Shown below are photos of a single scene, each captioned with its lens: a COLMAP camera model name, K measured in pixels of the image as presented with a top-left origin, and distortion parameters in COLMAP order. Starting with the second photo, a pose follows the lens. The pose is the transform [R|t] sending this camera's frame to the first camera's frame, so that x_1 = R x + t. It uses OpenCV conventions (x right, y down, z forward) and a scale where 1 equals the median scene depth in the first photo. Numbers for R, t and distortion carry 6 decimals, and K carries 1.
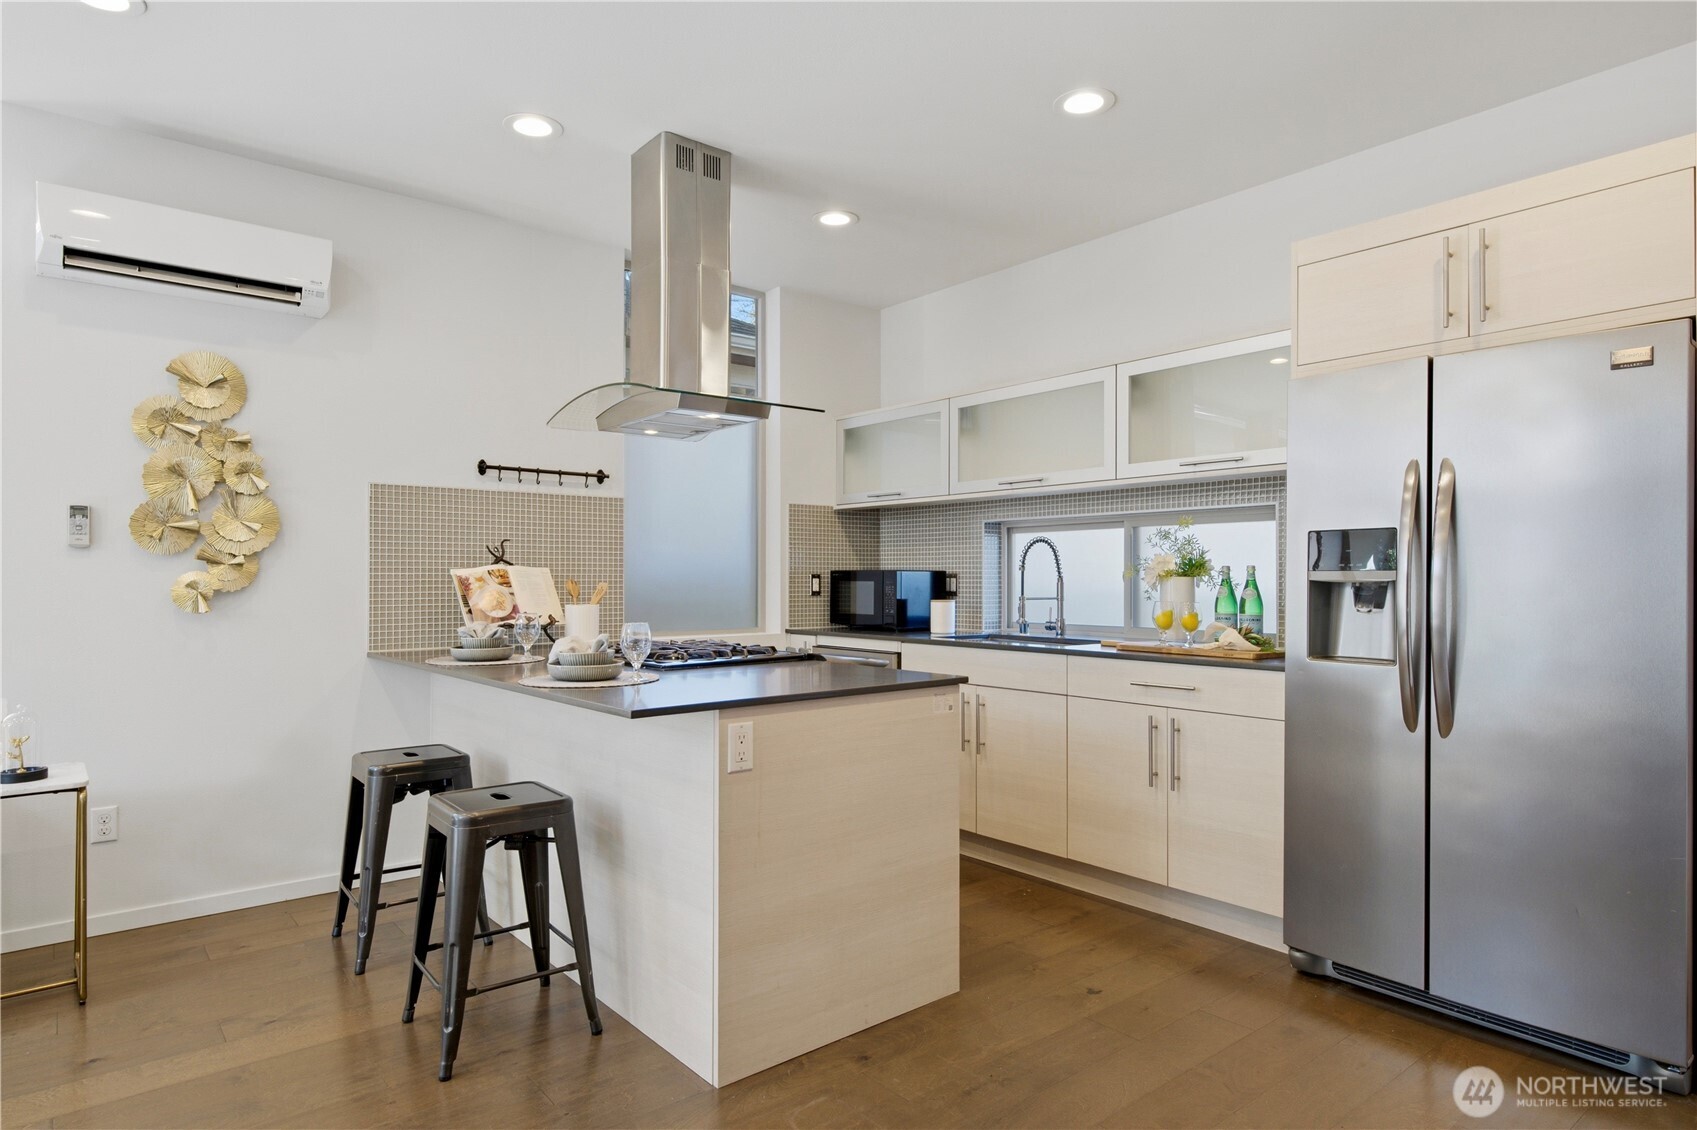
lens RADIAL K [[923.9, 0, 848.5], [0, 923.9, 565.0], [0, 0, 1]] dist [-0.000061, 0.000065]
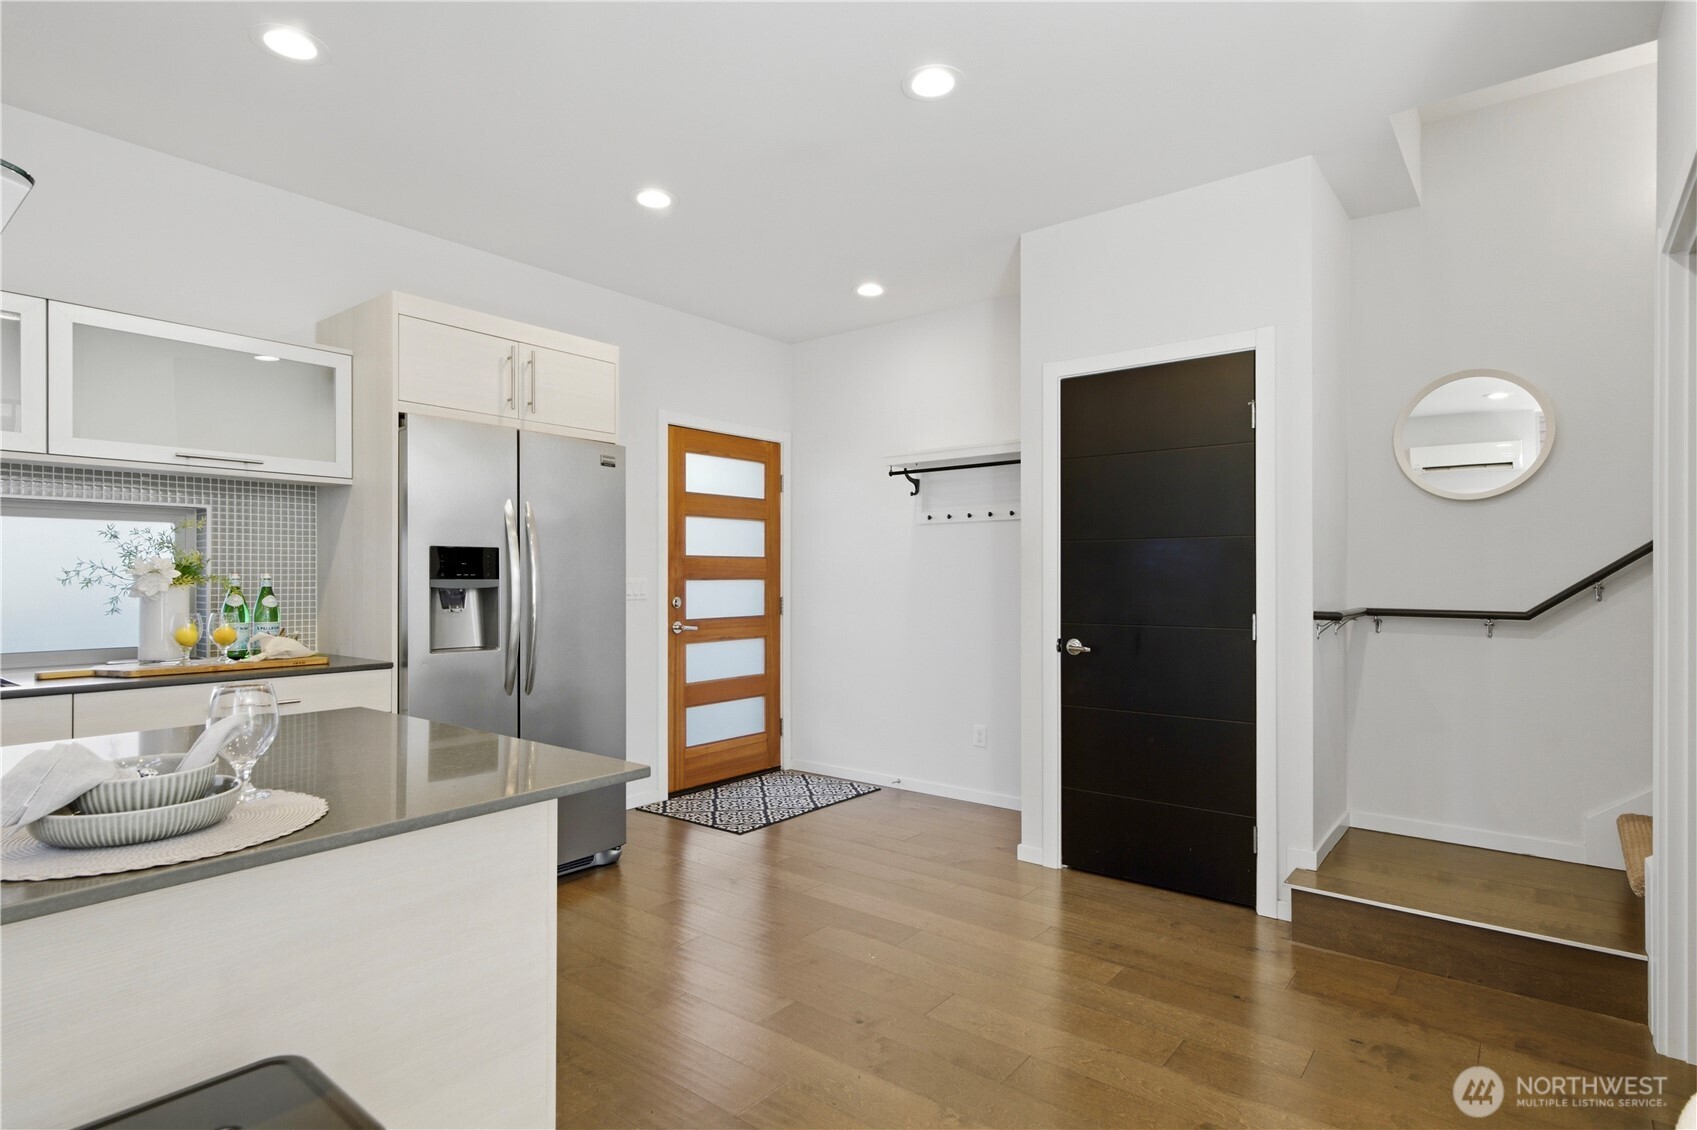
lens RADIAL K [[880.5, 0, 848.5], [0, 880.5, 565.0], [0, 0, 1]] dist [0.000492, 0.000101]
pose [[-0.190425, 0.015192, 0.981584, -0.503862], [-0.011747, 0.999773, -0.017752, 0.001565], [-0.981631, -0.014911, -0.190203, 0.478807]]
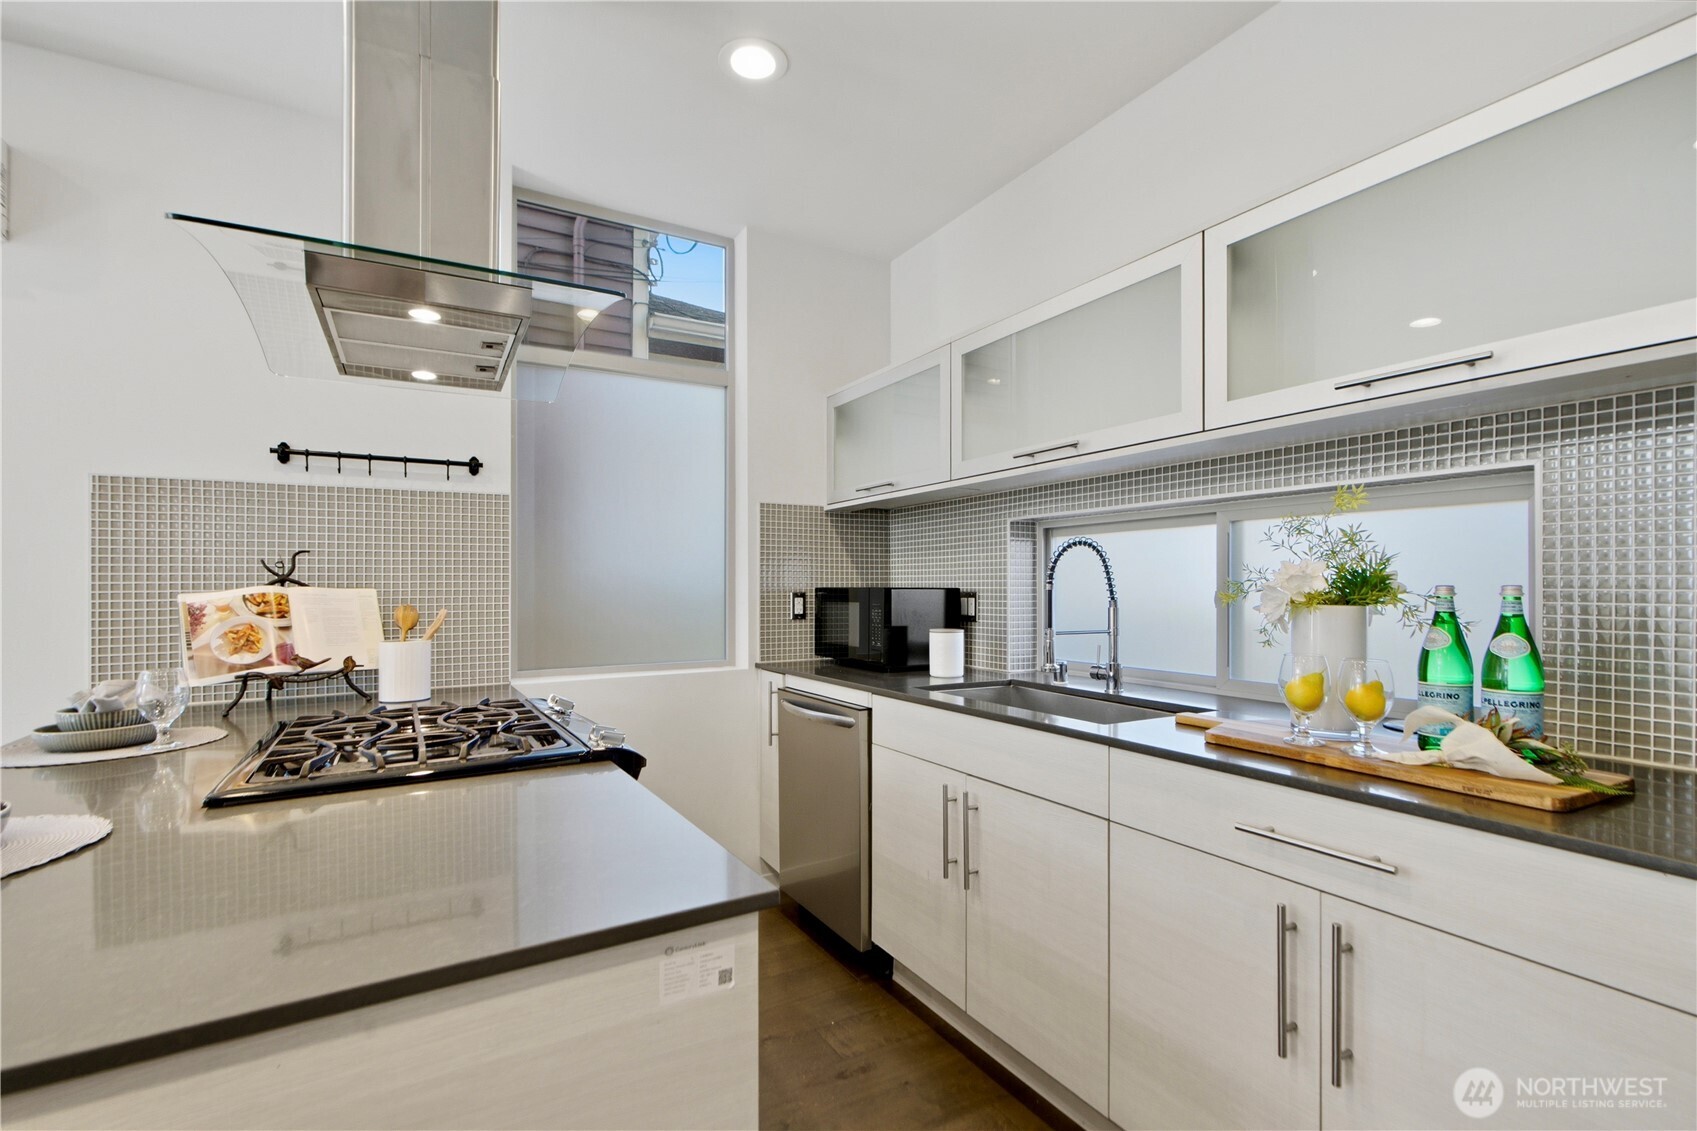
lens RADIAL K [[742.1, 0, 852.4], [0, 742.1, 585.1], [0, 0, 1]] dist [-0.012711, -0.000079]
pose [[0.987374, -0.004601, -0.158341, 0.140893], [0.006617, 0.999904, 0.012210, -0.004840], [0.158270, -0.013104, 0.987309, 0.491386]]
